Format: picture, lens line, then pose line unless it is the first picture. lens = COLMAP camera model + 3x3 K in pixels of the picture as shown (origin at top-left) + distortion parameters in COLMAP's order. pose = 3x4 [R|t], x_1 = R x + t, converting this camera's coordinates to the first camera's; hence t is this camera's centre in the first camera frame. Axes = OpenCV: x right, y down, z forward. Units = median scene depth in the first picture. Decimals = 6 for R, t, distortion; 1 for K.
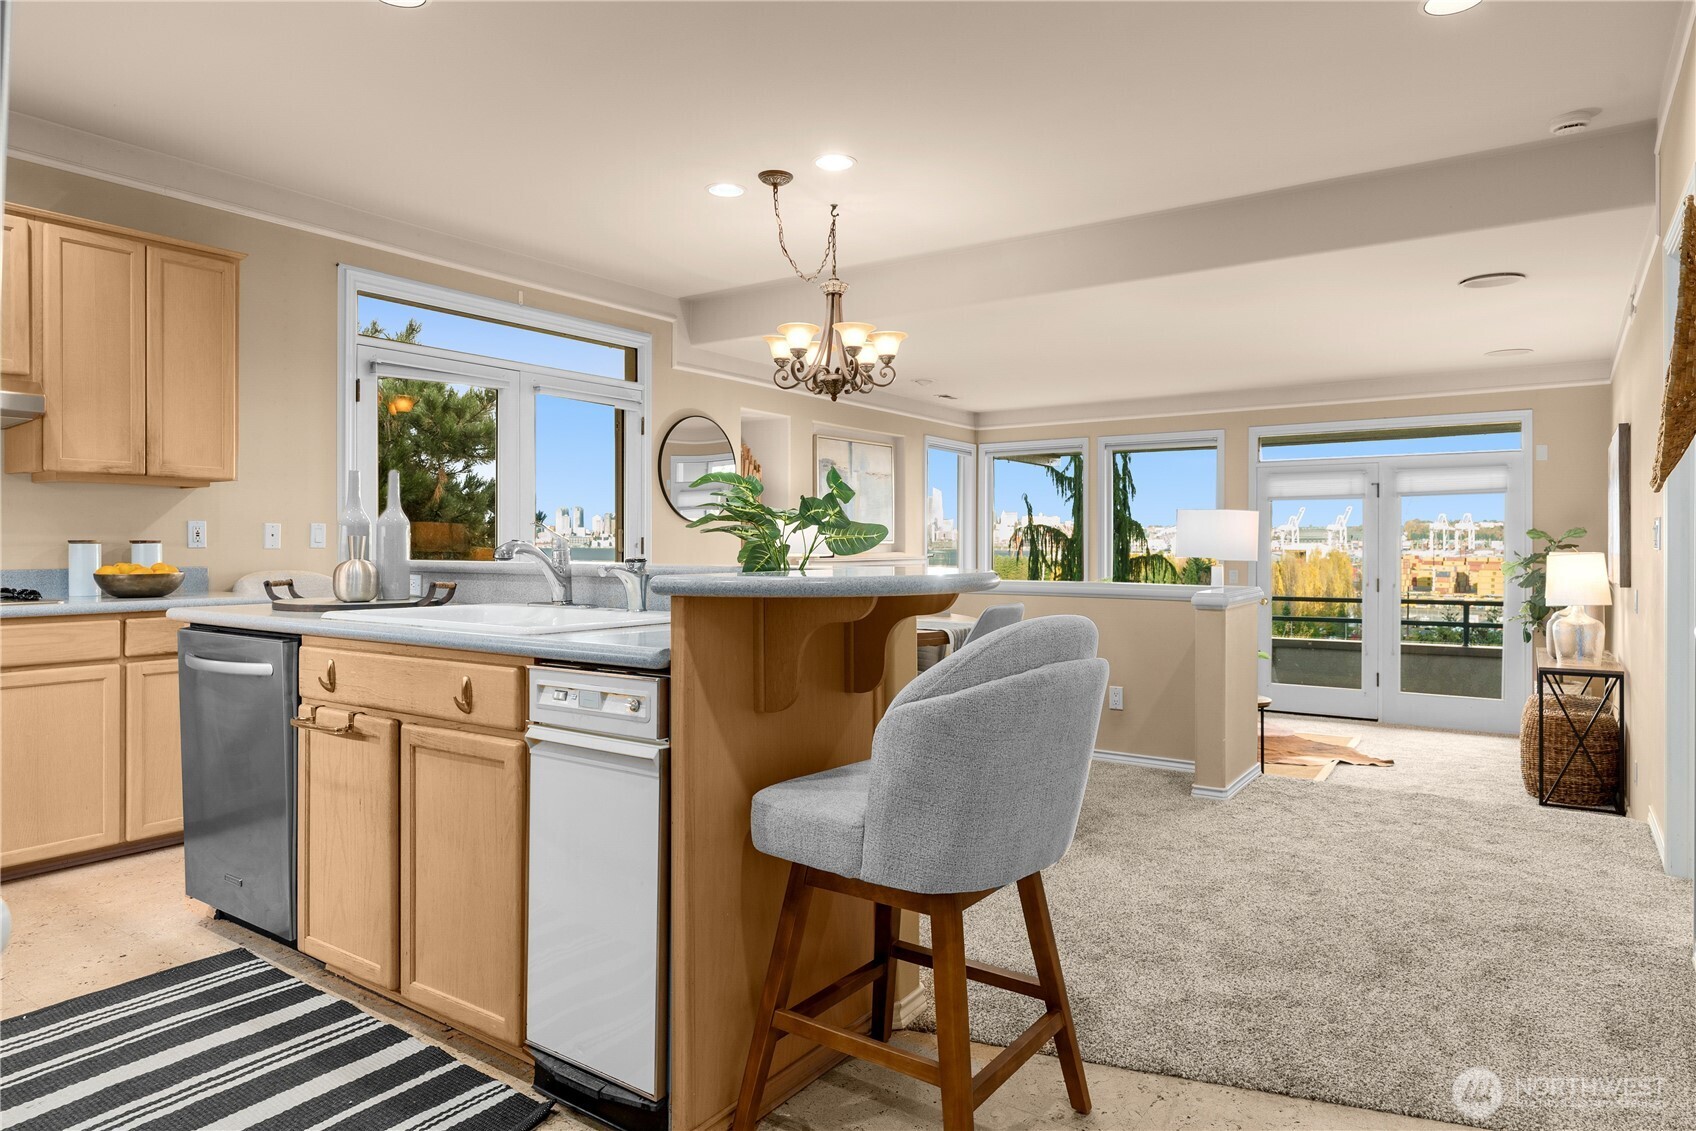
lens RADIAL K [[1019.7, 0, 852.9], [0, 1019.7, 542.9], [0, 0, 1]] dist [-0.008354, 0.003259]
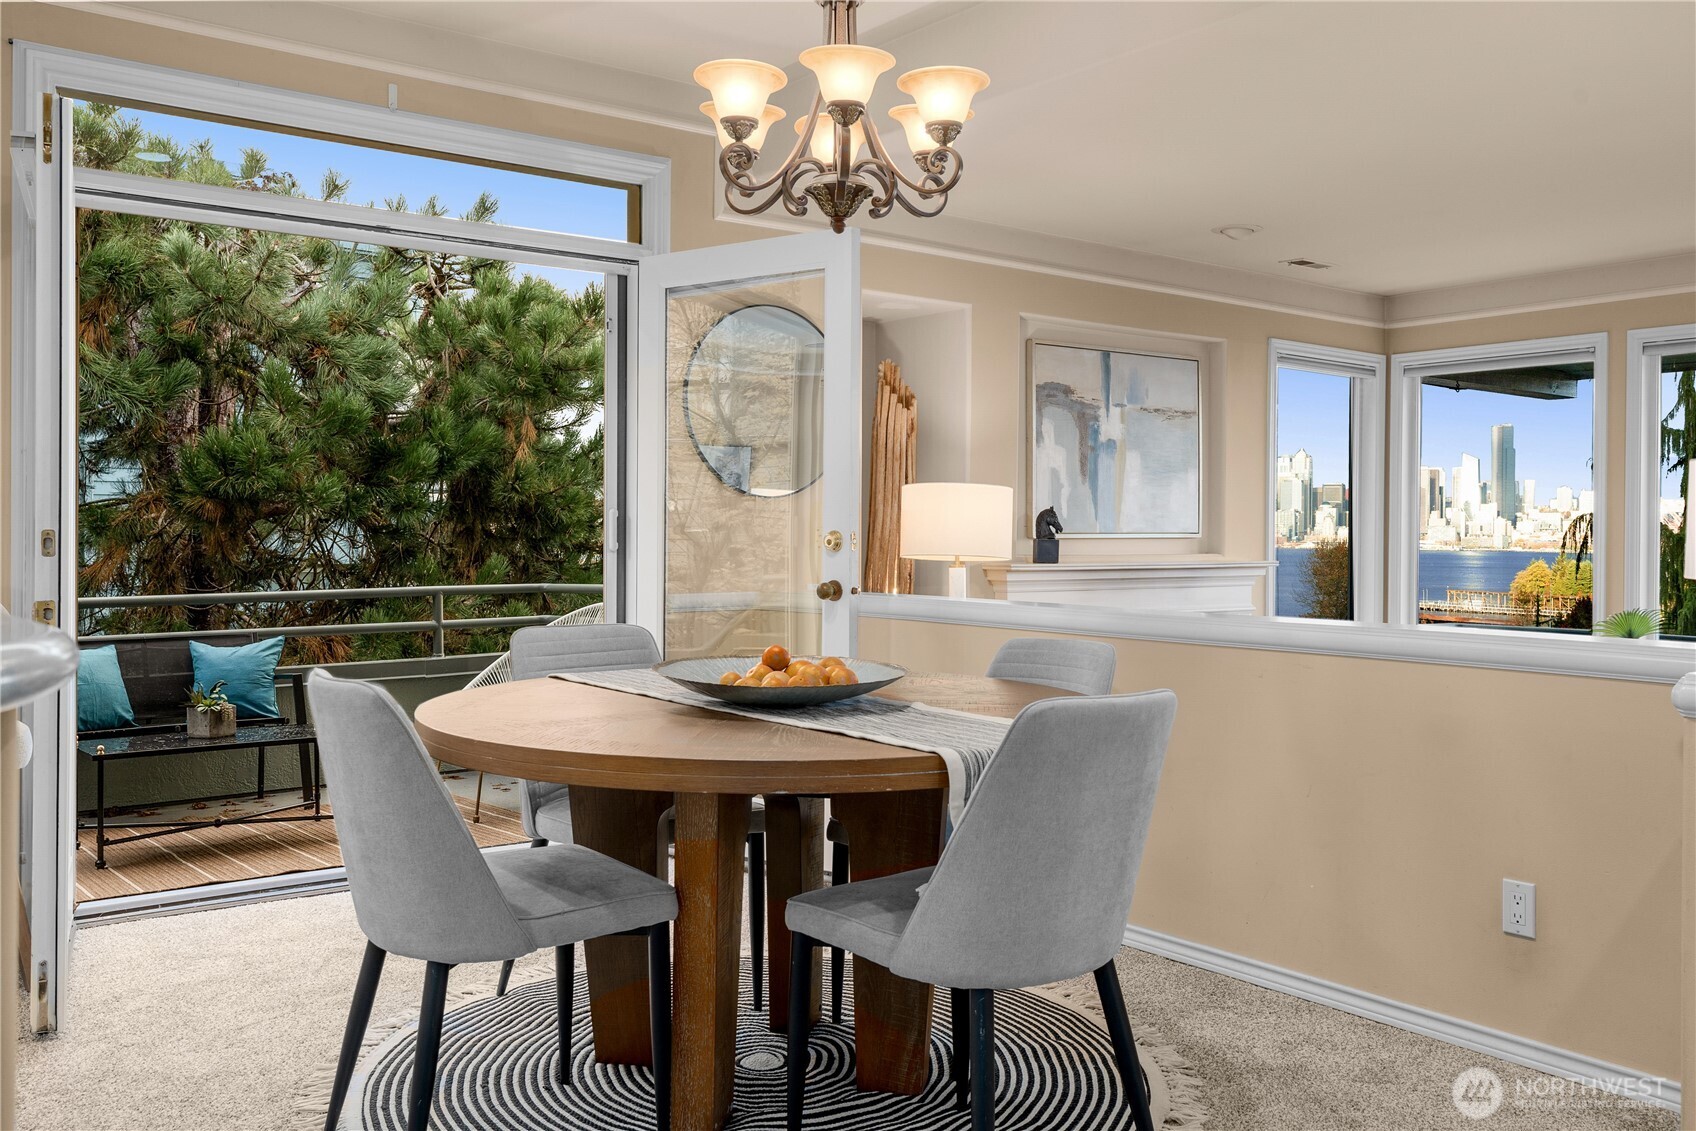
lens RADIAL K [[1479.5, 0, 850.8], [0, 1479.5, 541.8], [0, 0, 1]] dist [-0.005983, 0.010464]
pose [[0.951352, 0.007224, -0.308020, 0.170336], [-0.006305, 0.999972, 0.003977, 0.000060], [0.308040, -0.001842, 0.951372, 0.310919]]
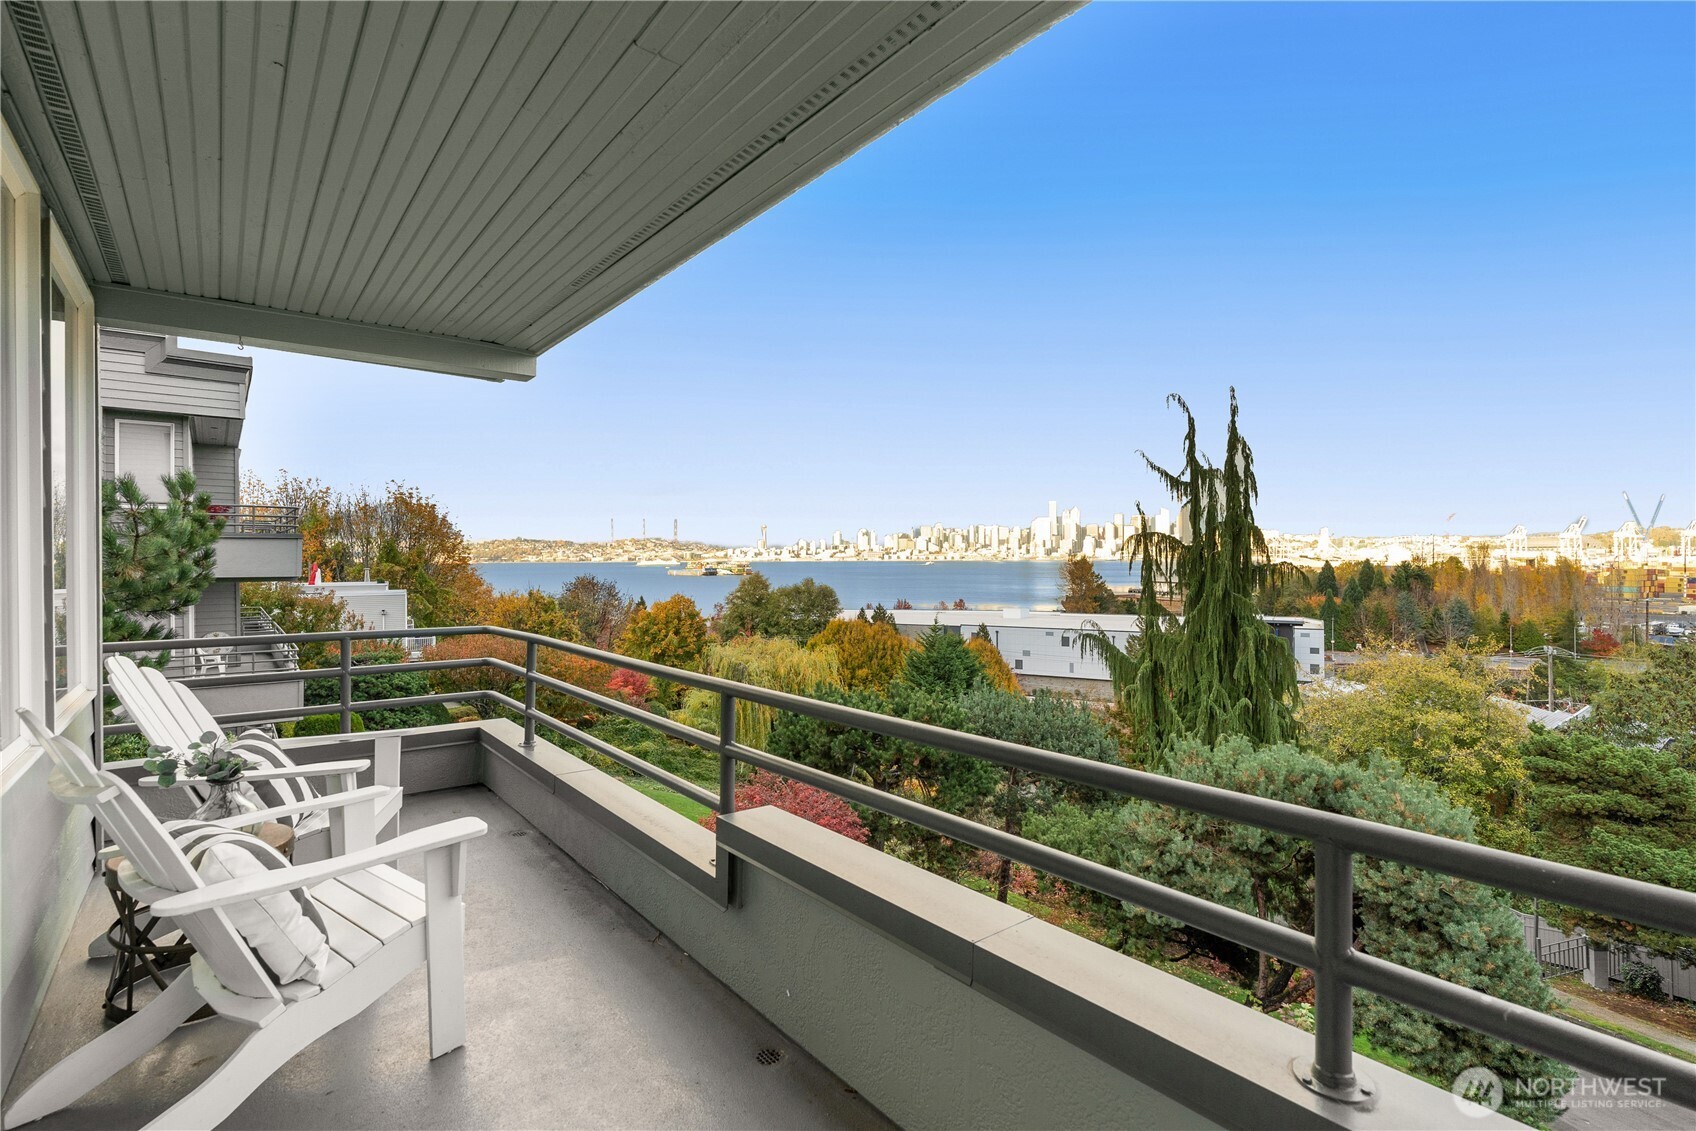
lens RADIAL K [[797.6, 0, 851.4], [0, 797.6, 565.6], [0, 0, 1]] dist [-0.004952, 0.001634]
pose [[0.957855, -0.005882, -0.287192, 0.955551], [0.009333, 0.999900, 0.010649, 0.023167], [0.287100, -0.012881, 0.957814, 1.457985]]
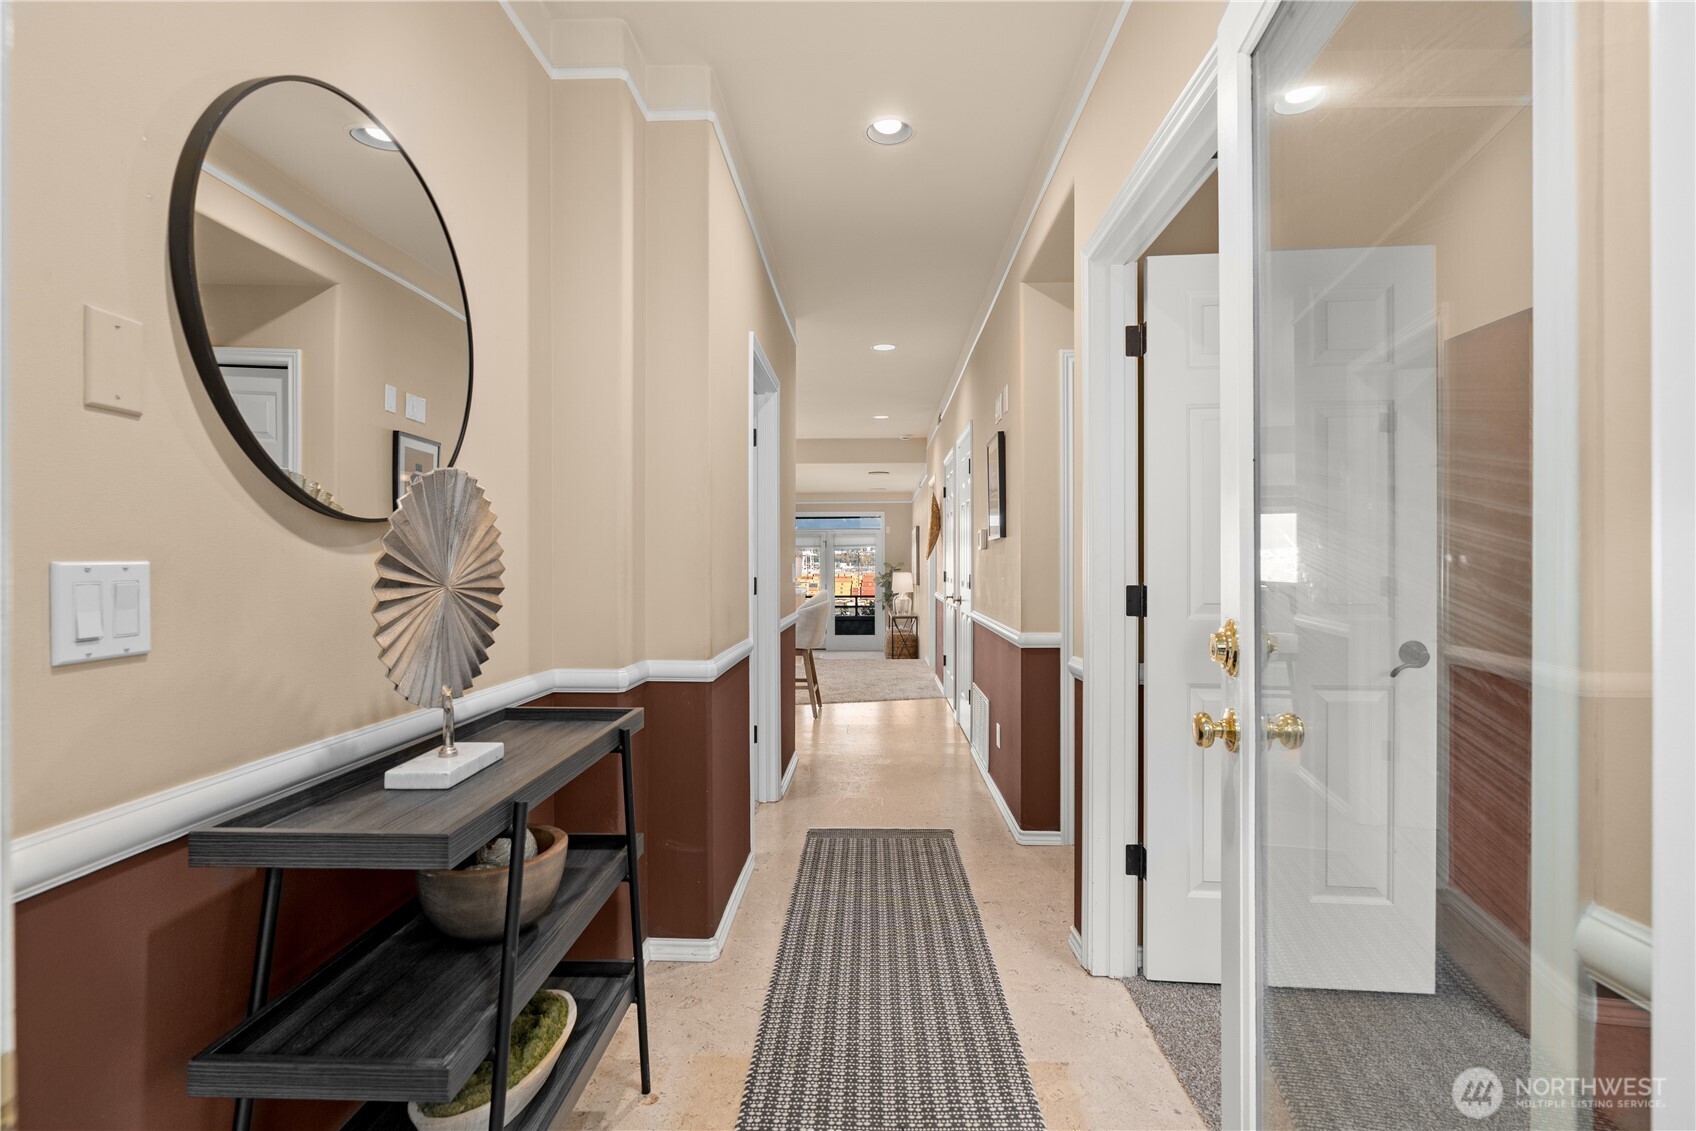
lens RADIAL K [[820.9, 0, 846.4], [0, 820.9, 566.4], [0, 0, 1]] dist [-0.000572, -0.000007]
pose [[0.842137, -0.001607, 0.539261, -0.571087], [0.000044, 0.999996, 0.002912, -0.012990], [-0.539263, -0.002429, 0.842134, -0.729512]]
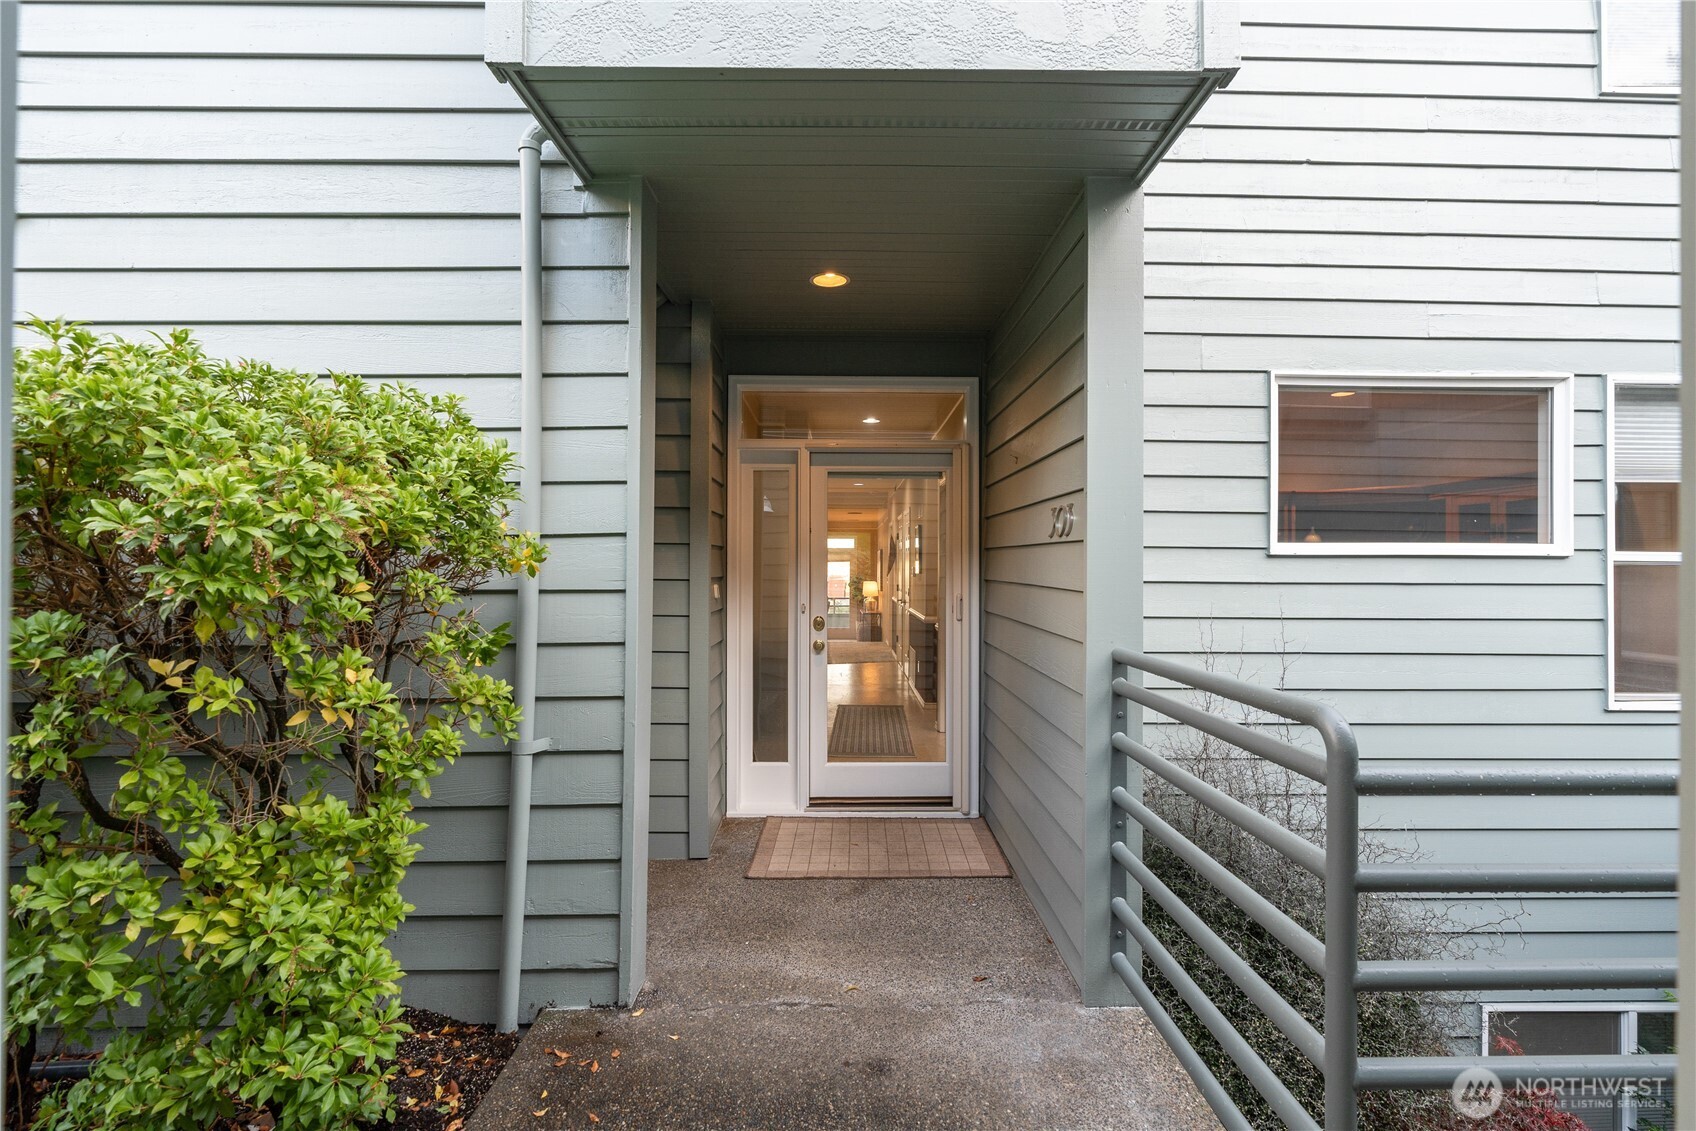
lens RADIAL K [[761.8, 0, 850.3], [0, 761.8, 564.4], [0, 0, 1]] dist [-0.008059, 0.002349]
pose [[0.815515, 0.003448, 0.578726, -0.976323], [-0.002326, 0.999994, -0.002680, -0.046527], [-0.578731, 0.000839, 0.815518, -1.250288]]
